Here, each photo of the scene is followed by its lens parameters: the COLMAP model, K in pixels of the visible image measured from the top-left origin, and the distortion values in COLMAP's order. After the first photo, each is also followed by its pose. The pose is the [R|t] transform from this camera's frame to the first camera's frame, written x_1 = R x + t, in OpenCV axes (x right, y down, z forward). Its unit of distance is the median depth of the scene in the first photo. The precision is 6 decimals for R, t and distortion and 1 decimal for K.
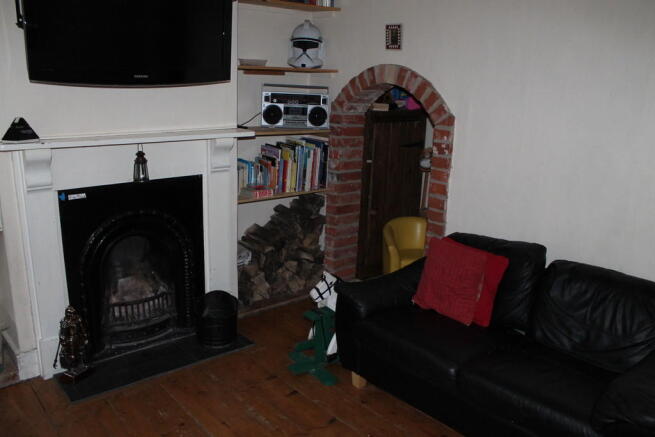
lens RADIAL K [[572.6, 0, 327.5], [0, 572.6, 218.5], [0, 0, 1]] dist [-0.082650, -0.002056]
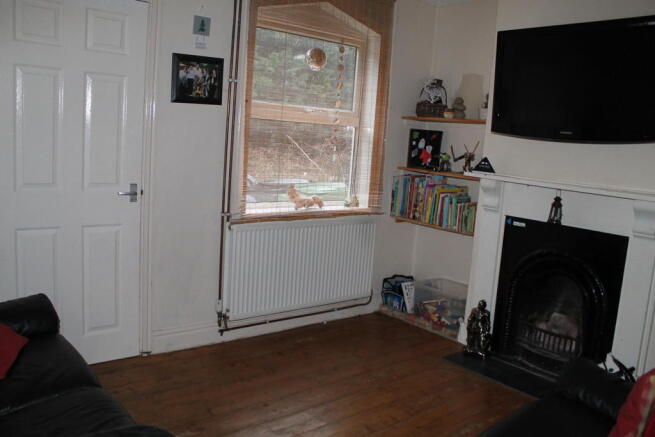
lens RADIAL K [[572.6, 0, 327.5], [0, 572.6, 218.5], [0, 0, 1]] dist [-0.082650, -0.002056]
pose [[-0.015861, 0.112302, -0.993548, 0.822203], [-0.323997, 0.939481, 0.111363, -0.052207], [0.945925, 0.323673, 0.021485, 0.542898]]
